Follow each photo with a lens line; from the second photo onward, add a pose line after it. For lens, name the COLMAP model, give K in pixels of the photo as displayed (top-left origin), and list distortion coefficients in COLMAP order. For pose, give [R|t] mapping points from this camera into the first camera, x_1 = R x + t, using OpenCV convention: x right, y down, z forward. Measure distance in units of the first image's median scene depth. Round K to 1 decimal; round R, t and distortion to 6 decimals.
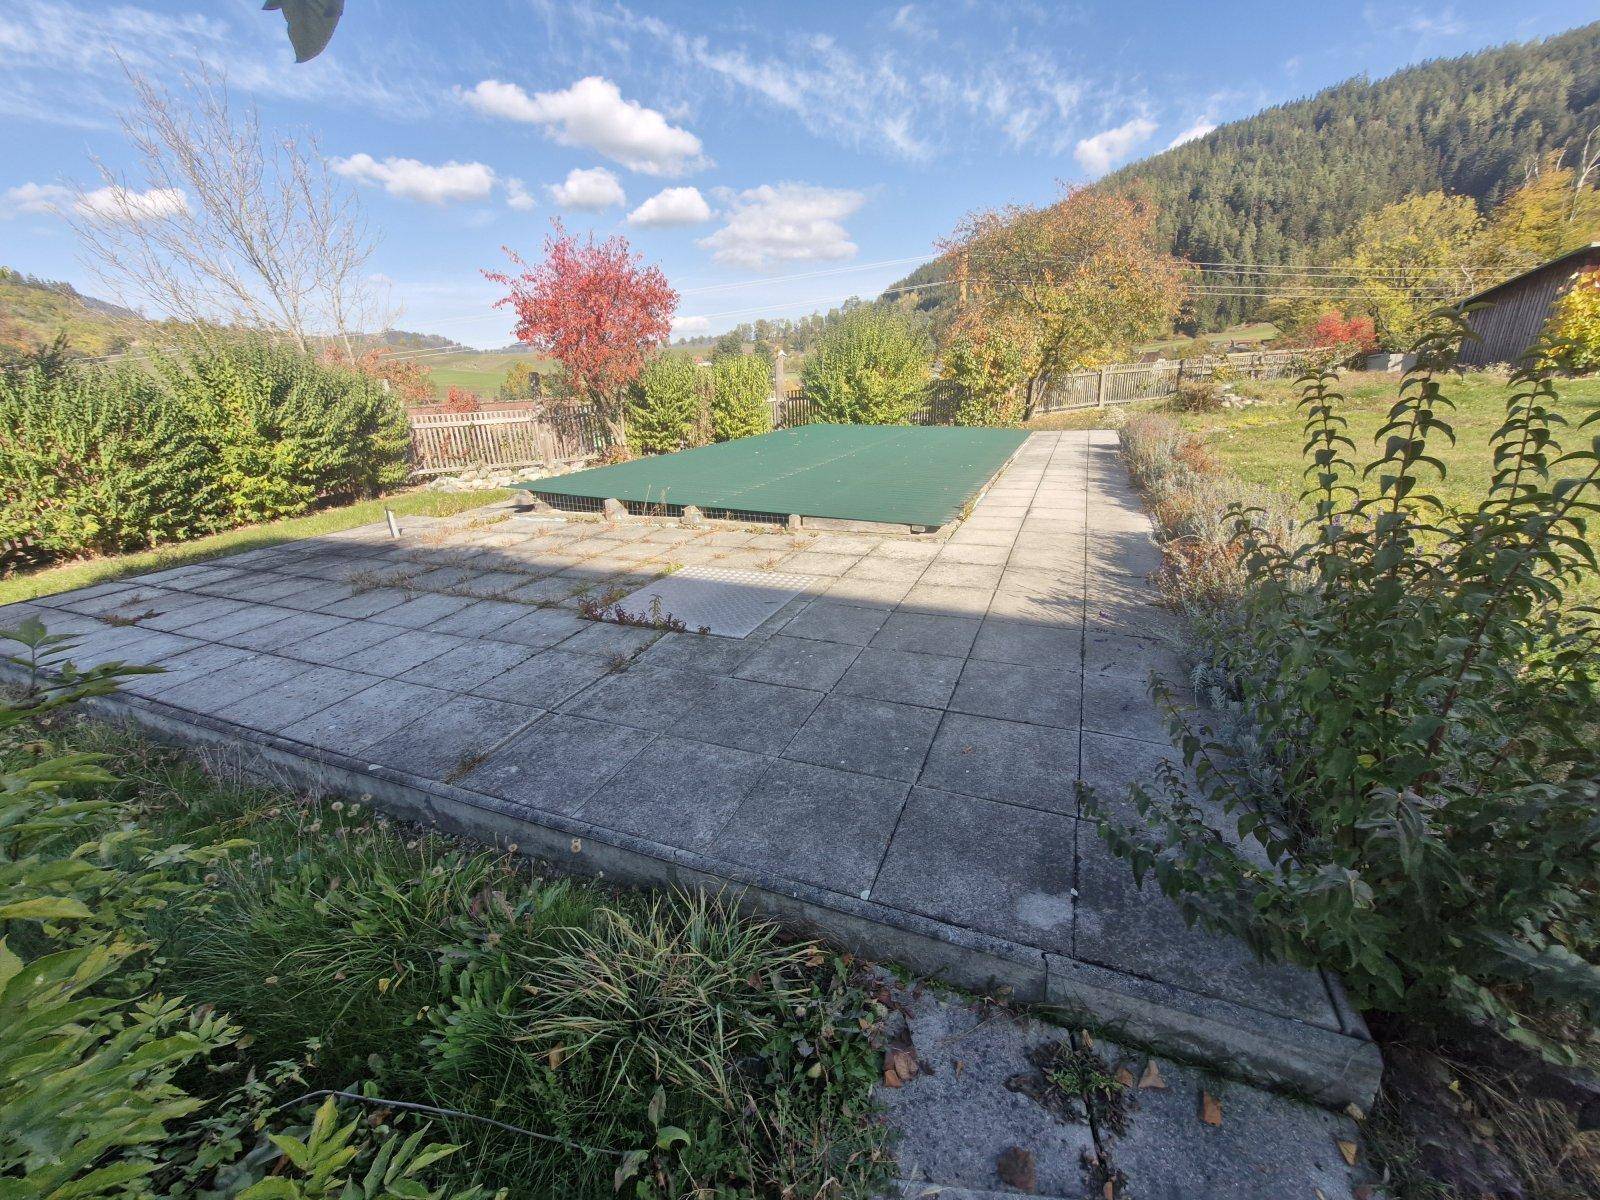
lens RADIAL K [[617.1, 0, 817.9], [0, 617.1, 581.1], [0, 0, 1]] dist [0.001379, 0.000866]
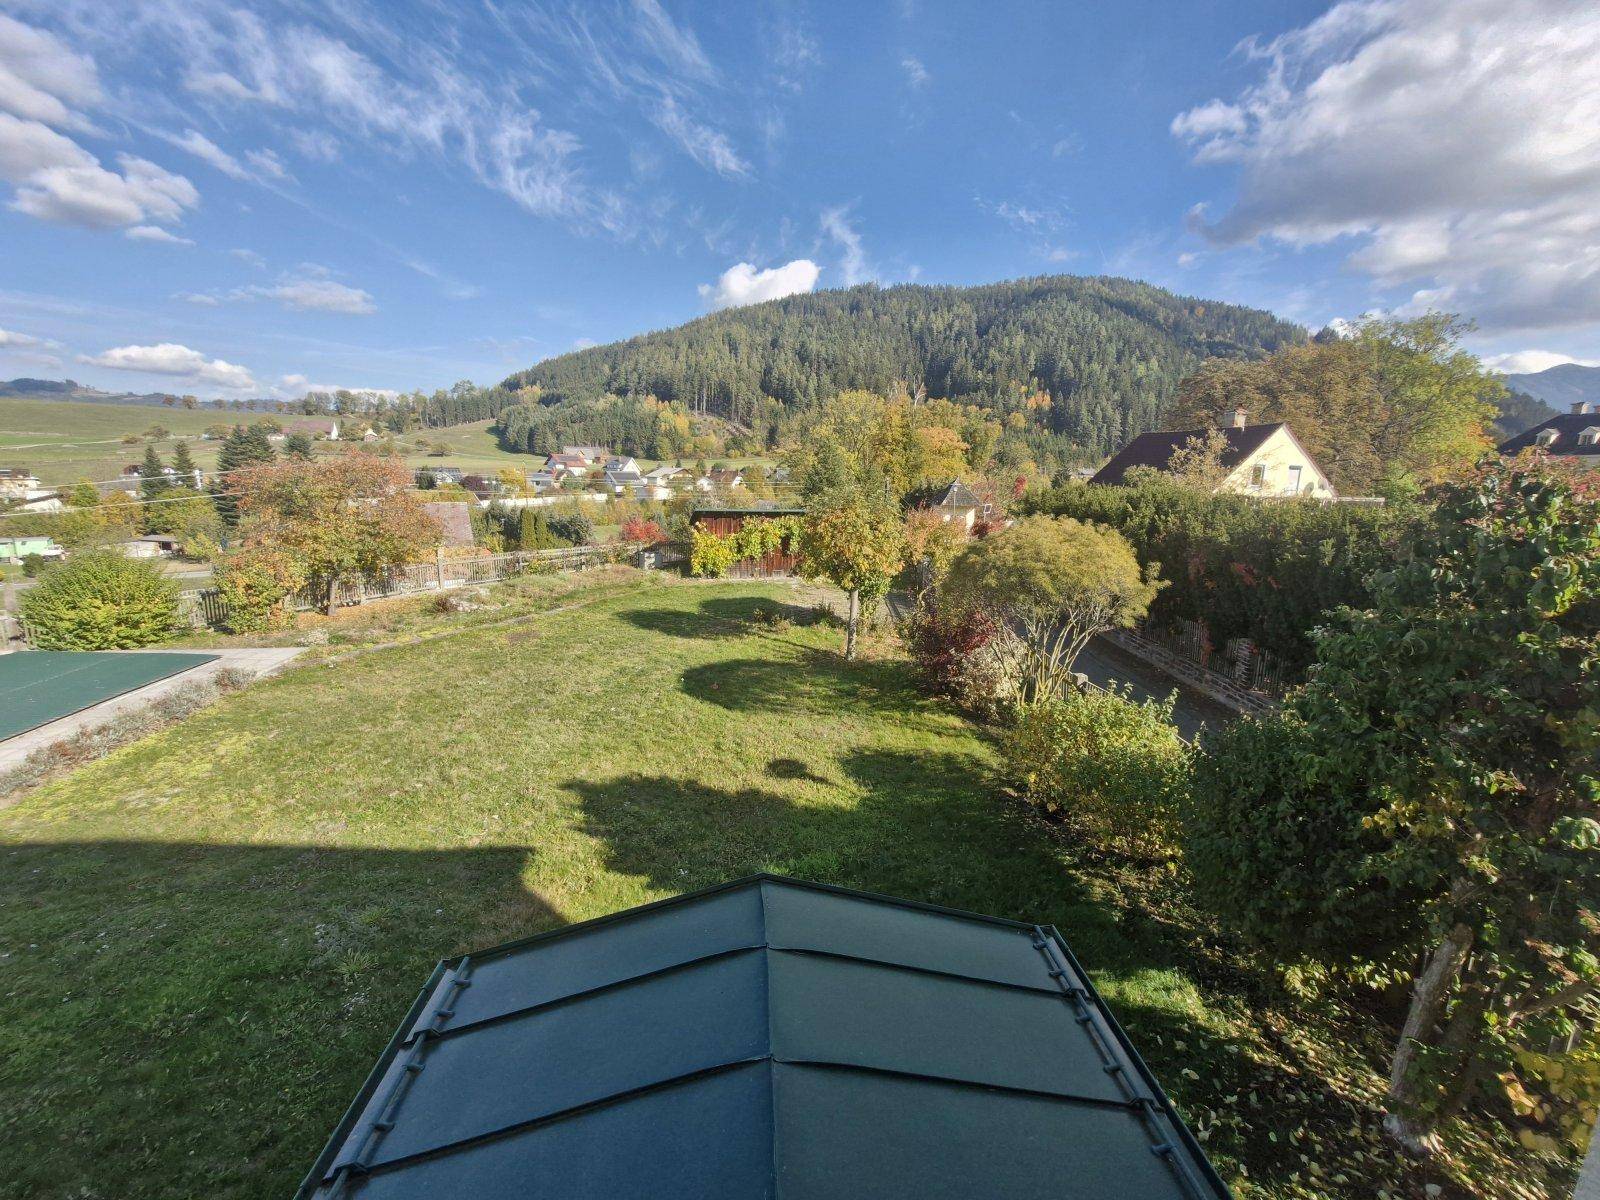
lens RADIAL K [[629.5, 0, 828.3], [0, 629.5, 573.9], [0, 0, 1]] dist [0.000651, -0.000083]
pose [[0.855943, -0.023295, 0.516545, 0.129096], [0.100652, 0.987381, -0.122258, -0.019913], [-0.507179, 0.156637, 0.847487, -0.144393]]
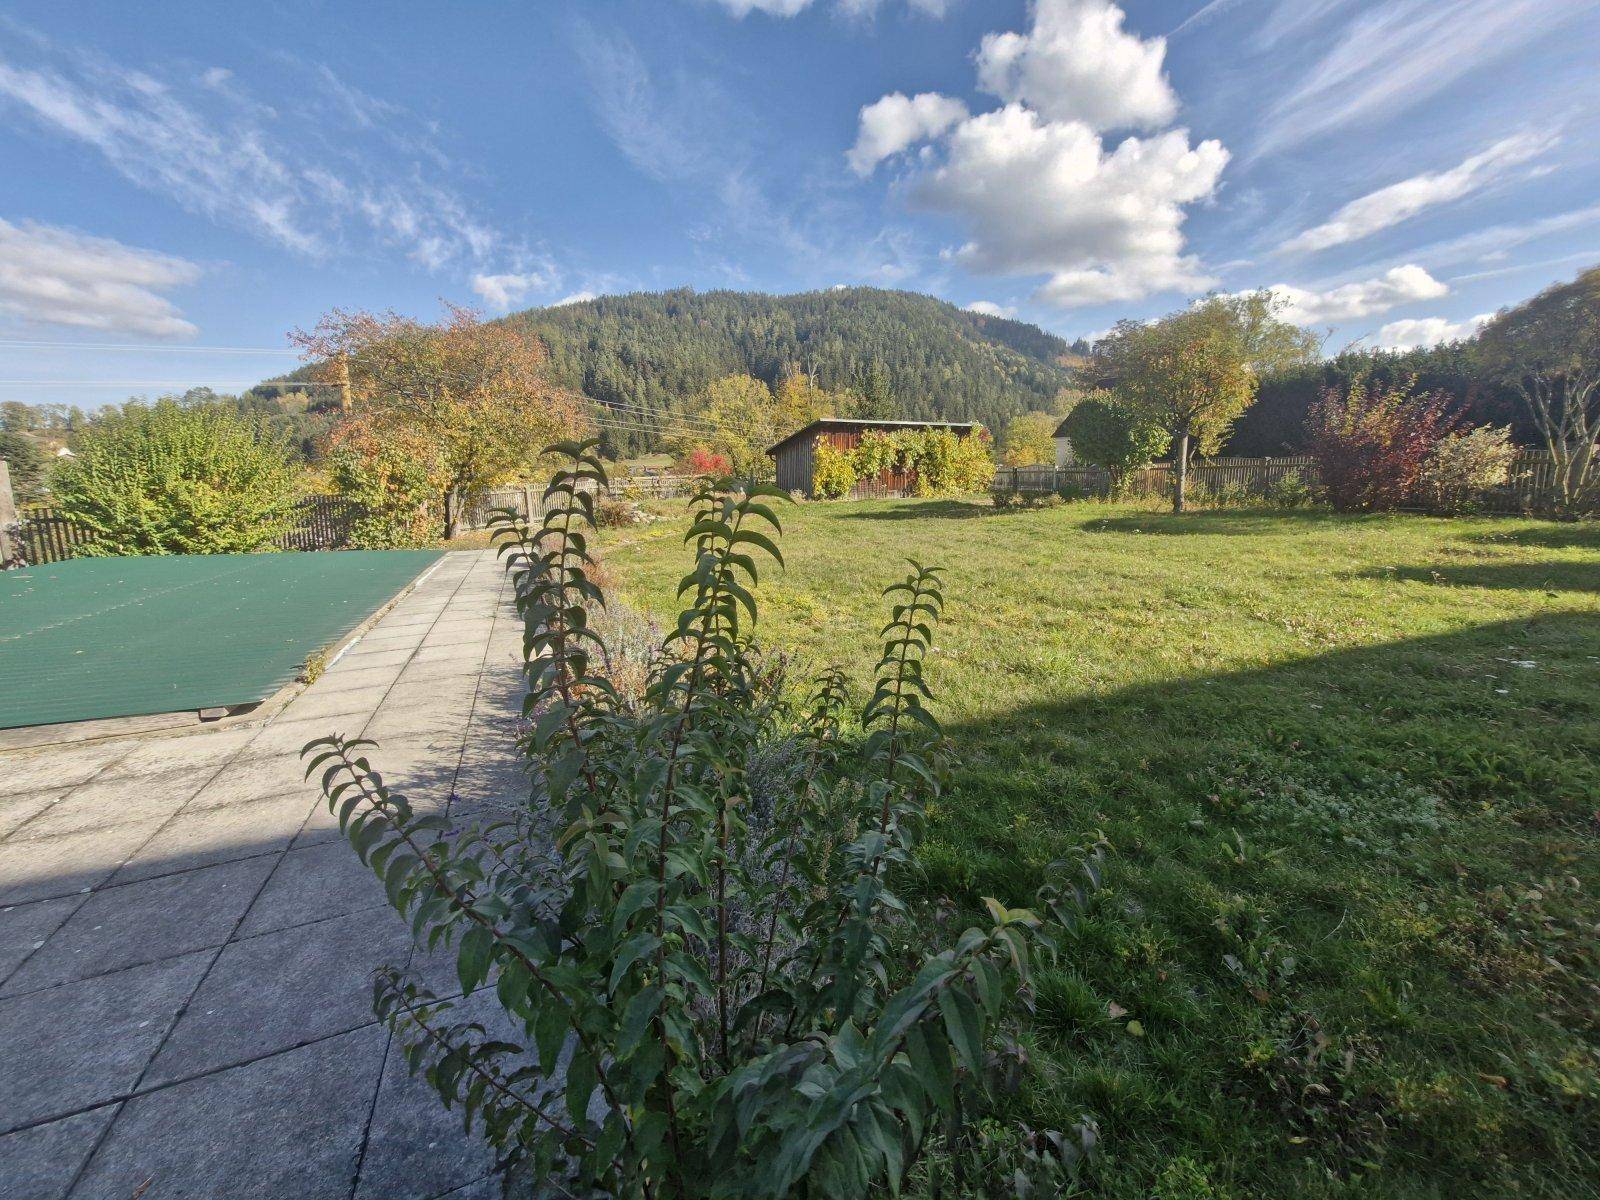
lens RADIAL K [[615.9, 0, 807.4], [0, 615.9, 590.6], [0, 0, 1]] dist [0.000106, -0.001859]
pose [[0.688178, -0.097874, 0.718910, 0.009647], [0.213116, 0.974419, -0.071346, -0.002031], [-0.693536, 0.202310, 0.691432, 0.004401]]
